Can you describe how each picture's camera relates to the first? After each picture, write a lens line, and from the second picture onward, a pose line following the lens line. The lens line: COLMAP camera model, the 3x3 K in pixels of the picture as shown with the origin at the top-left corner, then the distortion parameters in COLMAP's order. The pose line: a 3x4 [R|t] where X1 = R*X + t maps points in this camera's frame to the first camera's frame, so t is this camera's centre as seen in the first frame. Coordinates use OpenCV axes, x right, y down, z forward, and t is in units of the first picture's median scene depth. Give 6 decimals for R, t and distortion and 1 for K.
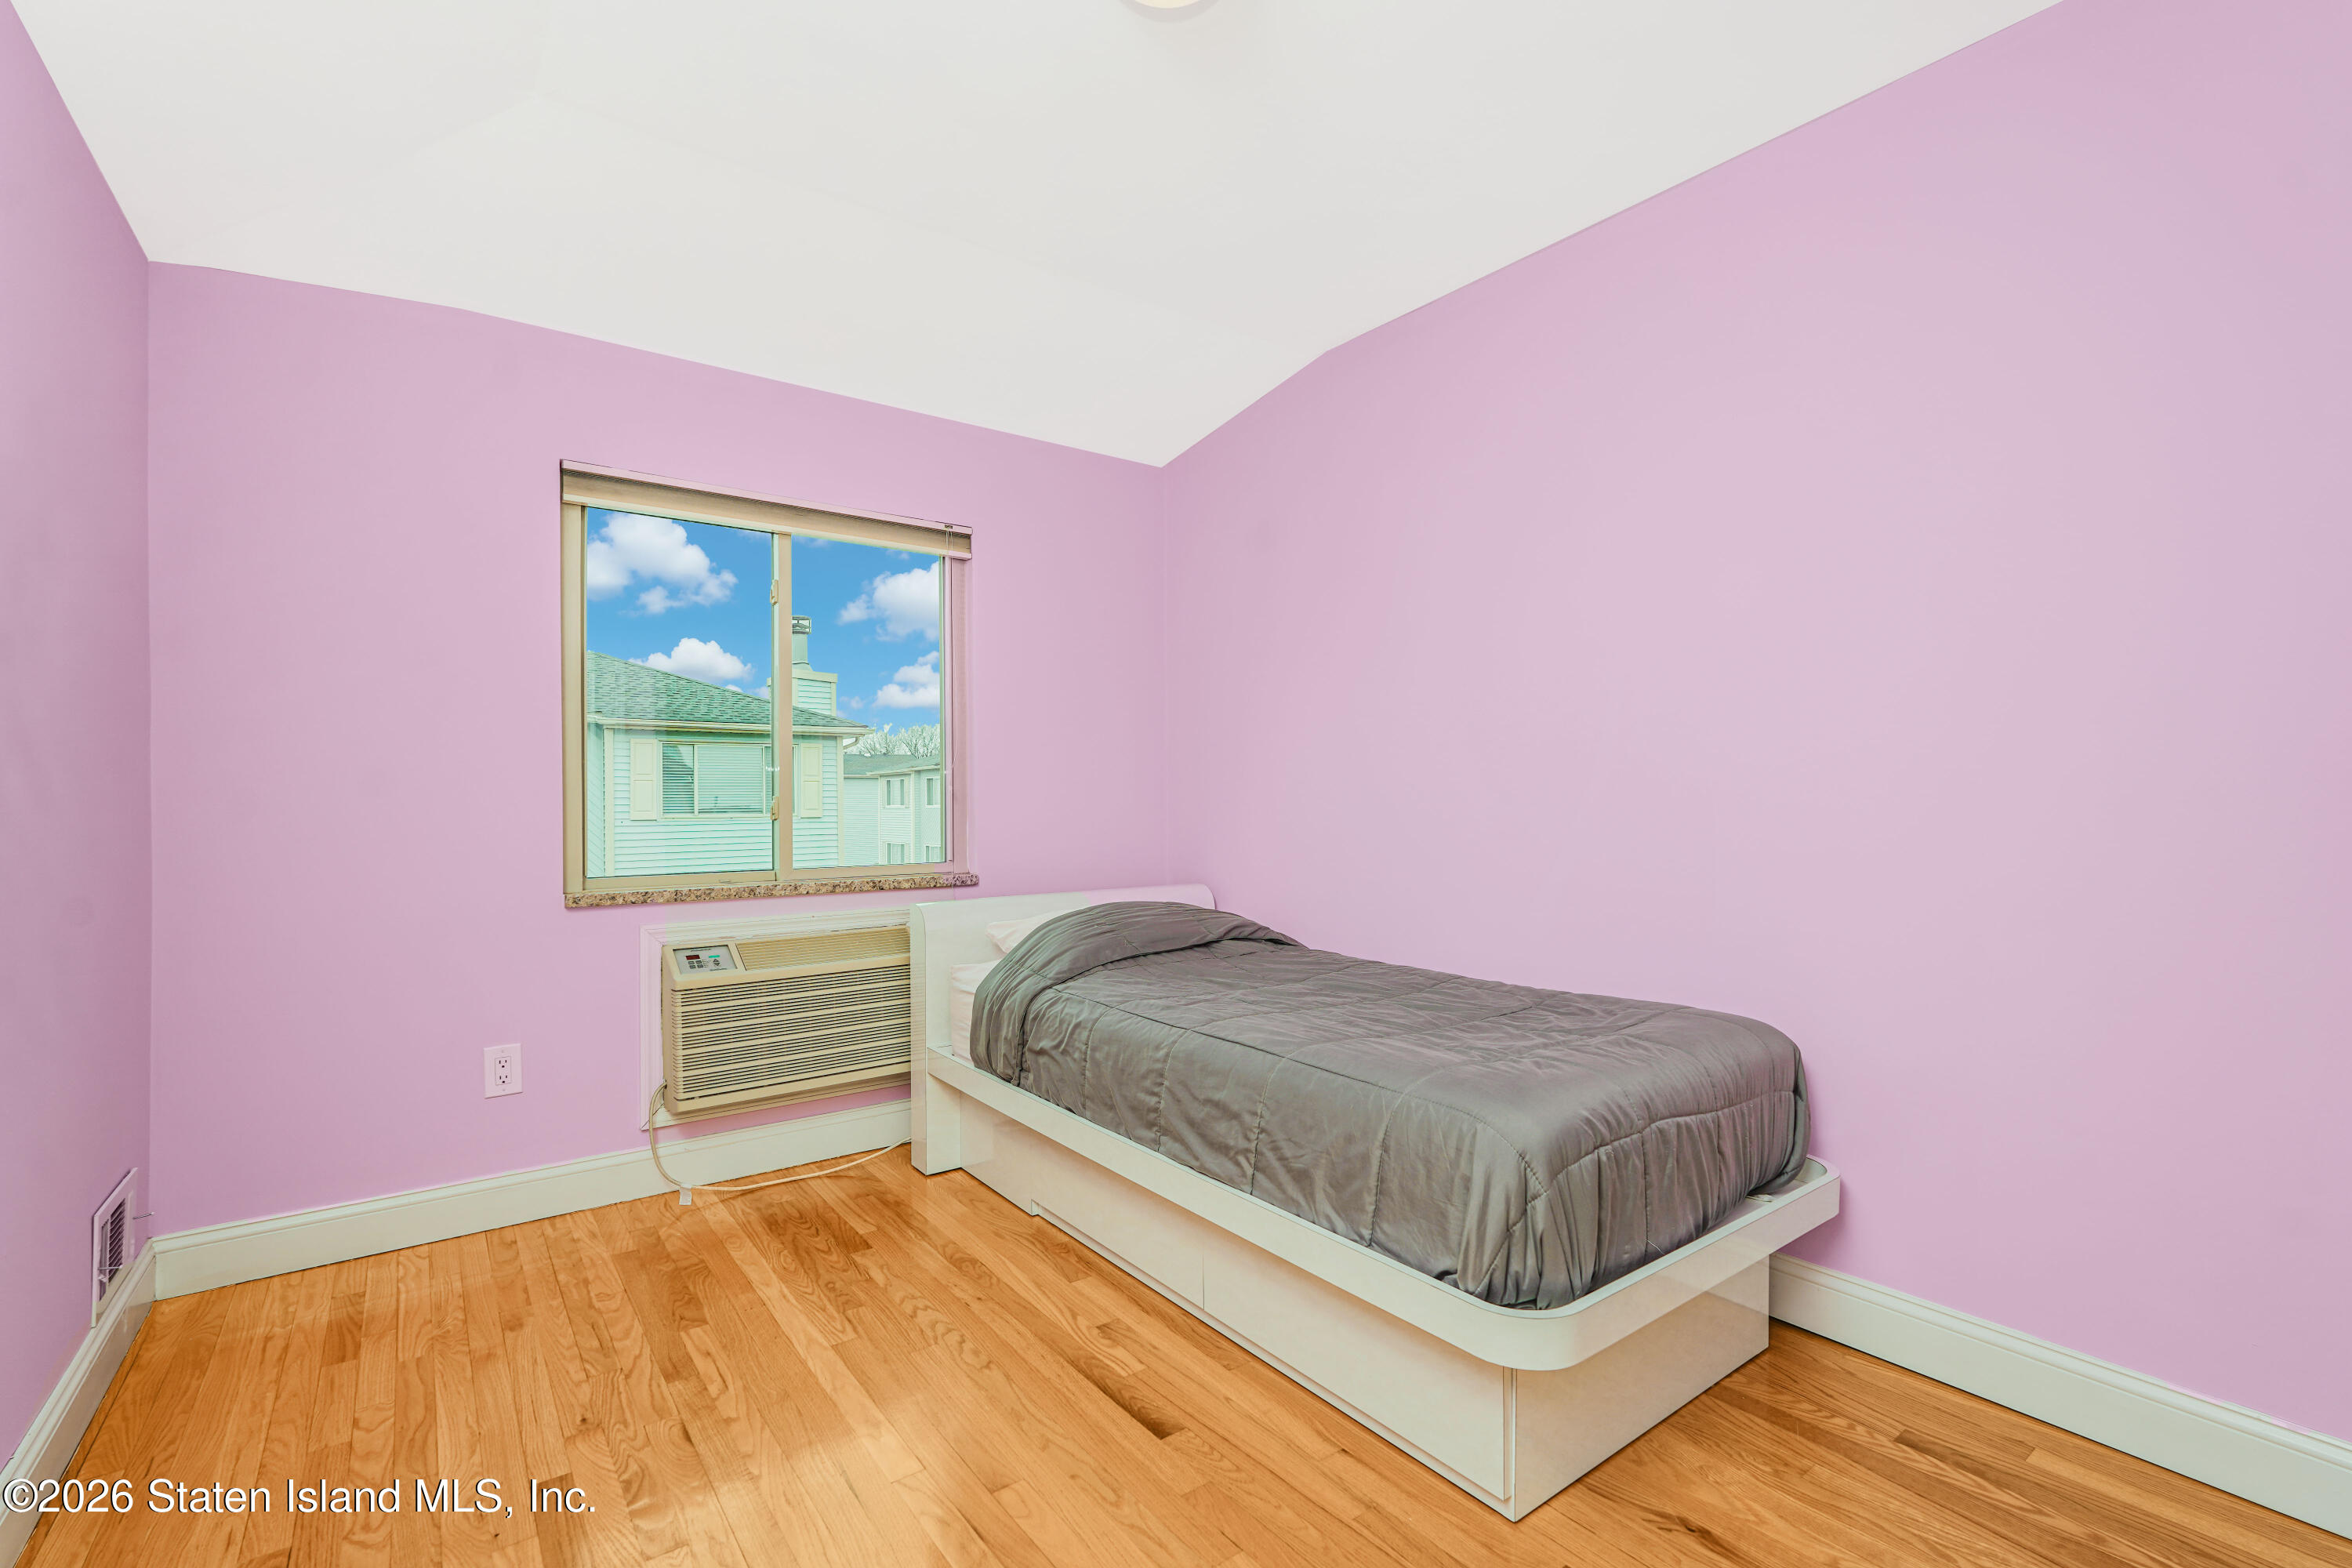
lens RADIAL K [[1046.3, 0, 1175.2], [0, 1046.3, 793.7], [0, 0, 1]] dist [-0.017137, 0.010641]
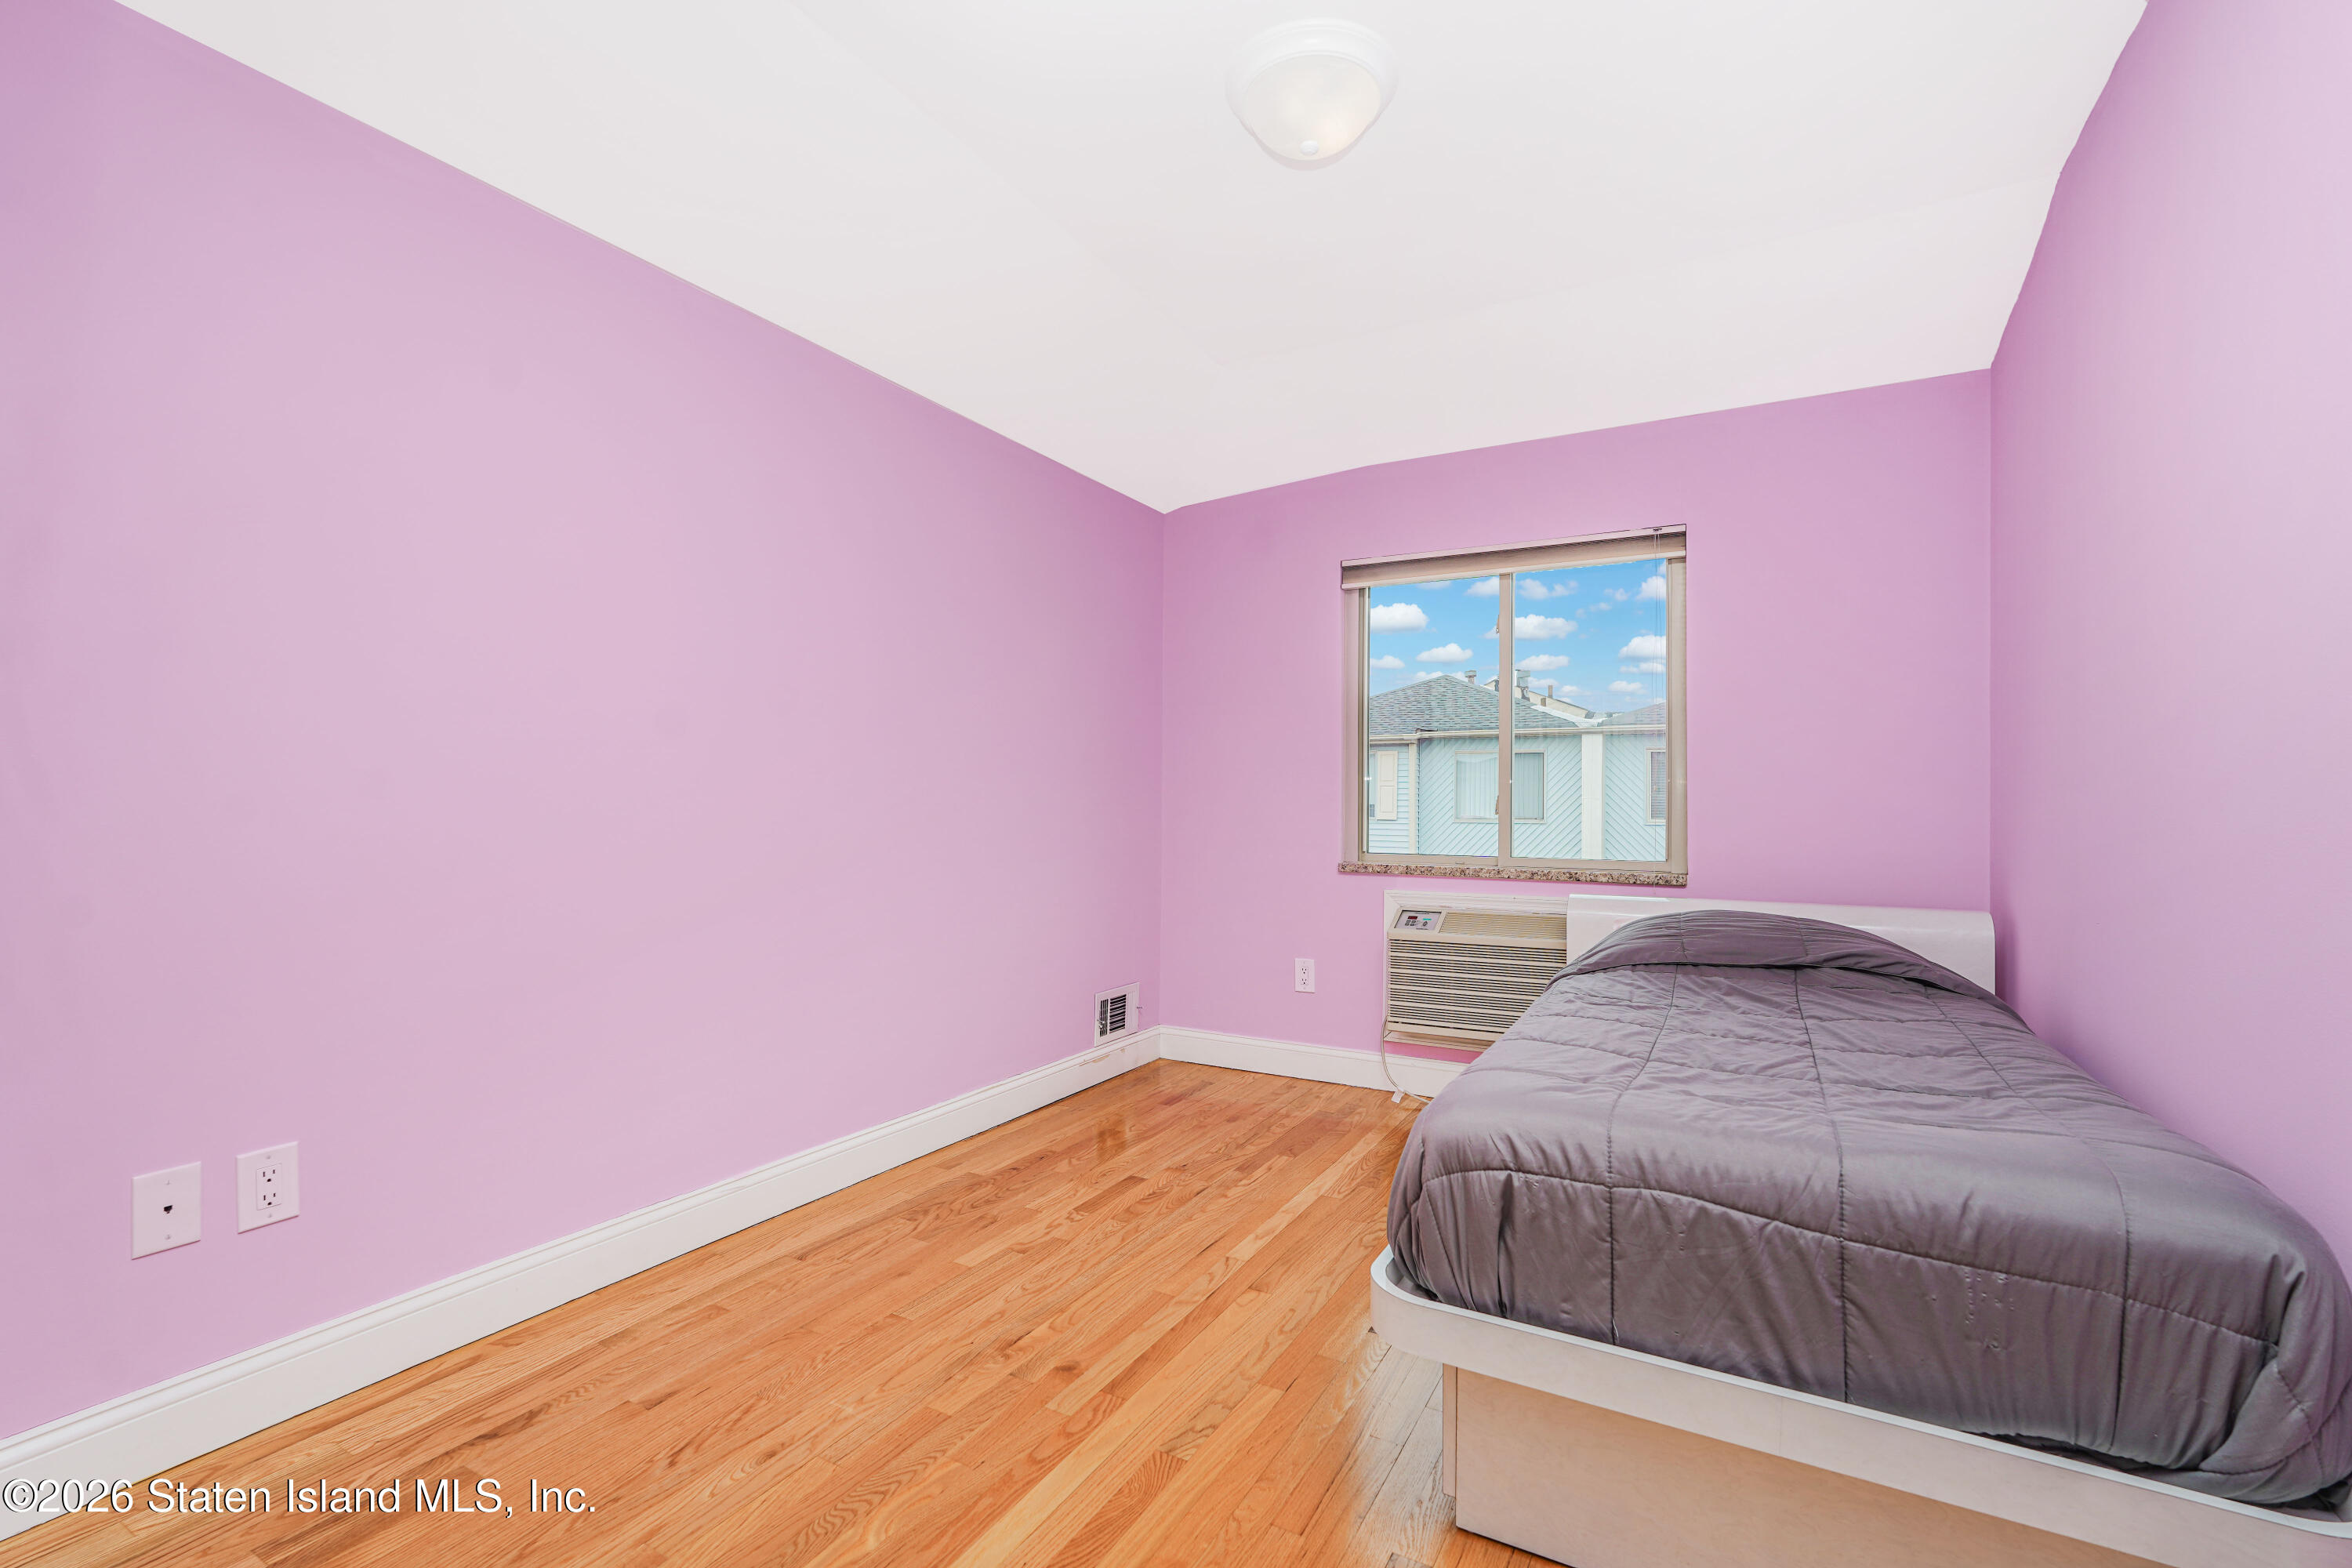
lens RADIAL K [[1046.3, 0, 1171.8], [0, 1046.3, 792.2], [0, 0, 1]] dist [-0.017137, 0.010641]
pose [[0.401248, -0.002636, -0.915966, 0.752603], [-0.005052, 0.999974, -0.005091, 0.009101], [0.915956, 0.006670, 0.401224, 0.237641]]
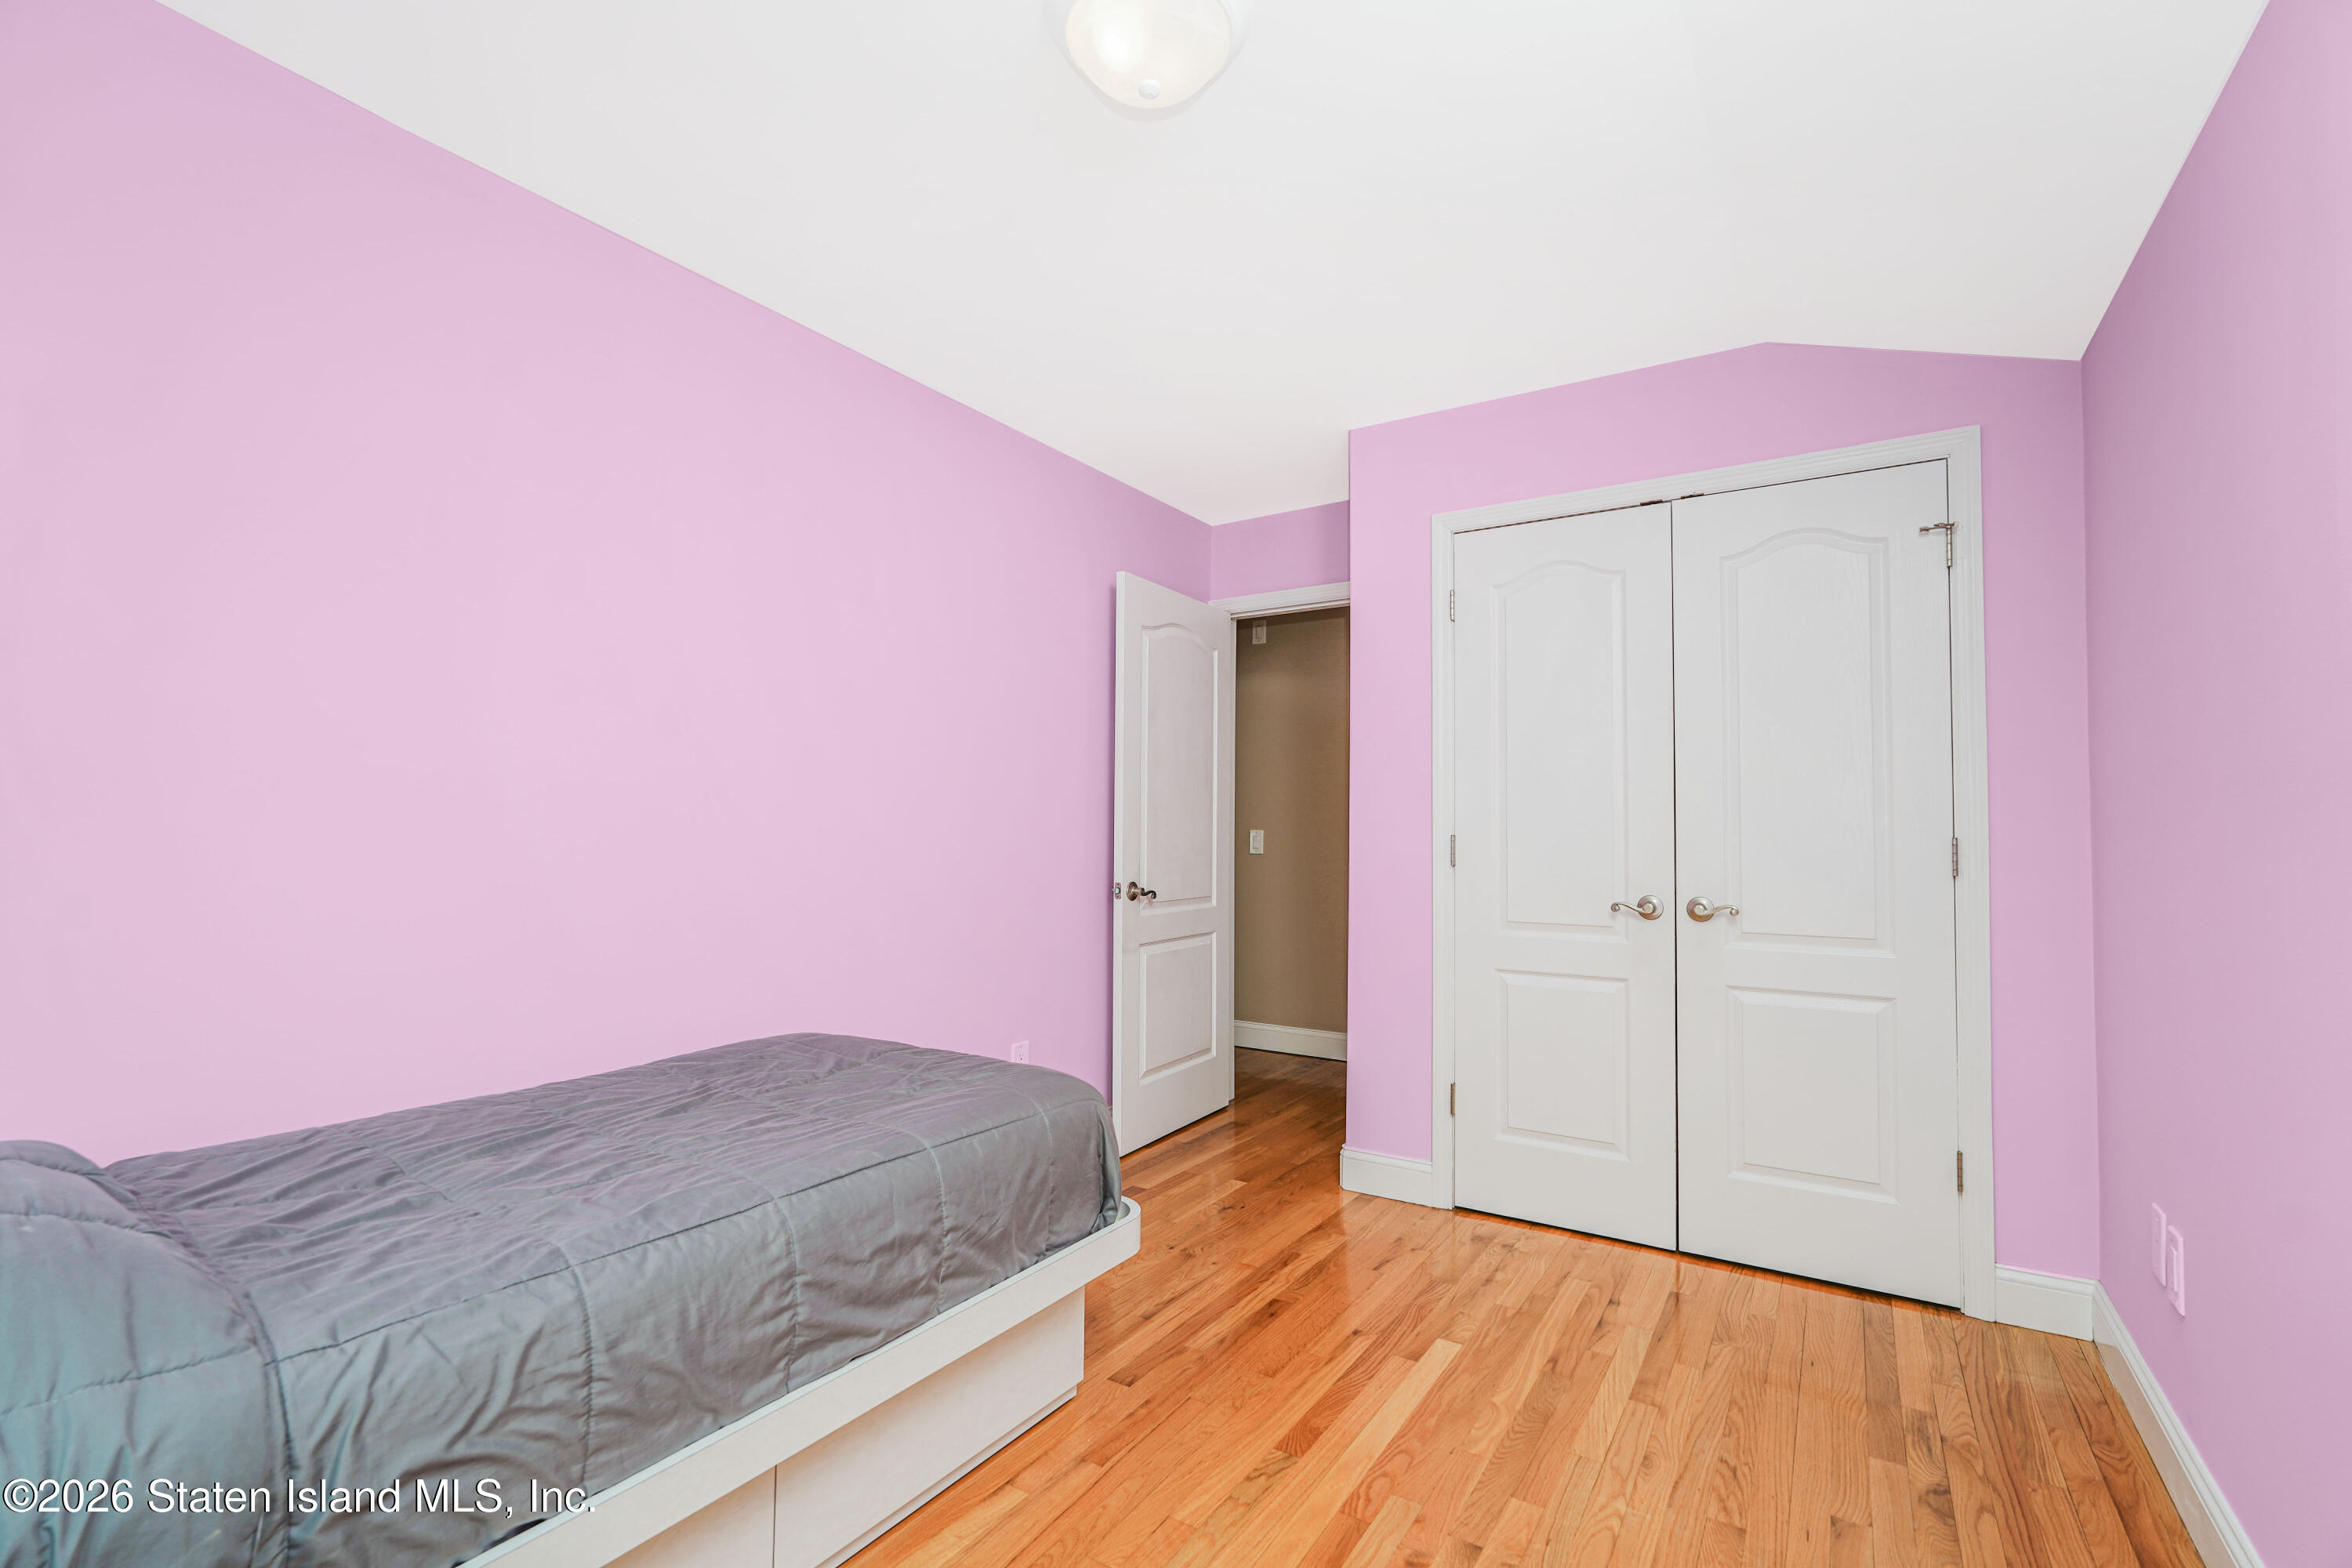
lens RADIAL K [[1046.3, 0, 1172.5], [0, 1046.3, 790.7], [0, 0, 1]] dist [-0.017137, 0.010641]
pose [[-0.347610, 0.037975, 0.936870, -0.680045], [-0.012379, 0.998907, -0.045083, -0.016544], [-0.937557, -0.027269, -0.346760, 0.919973]]
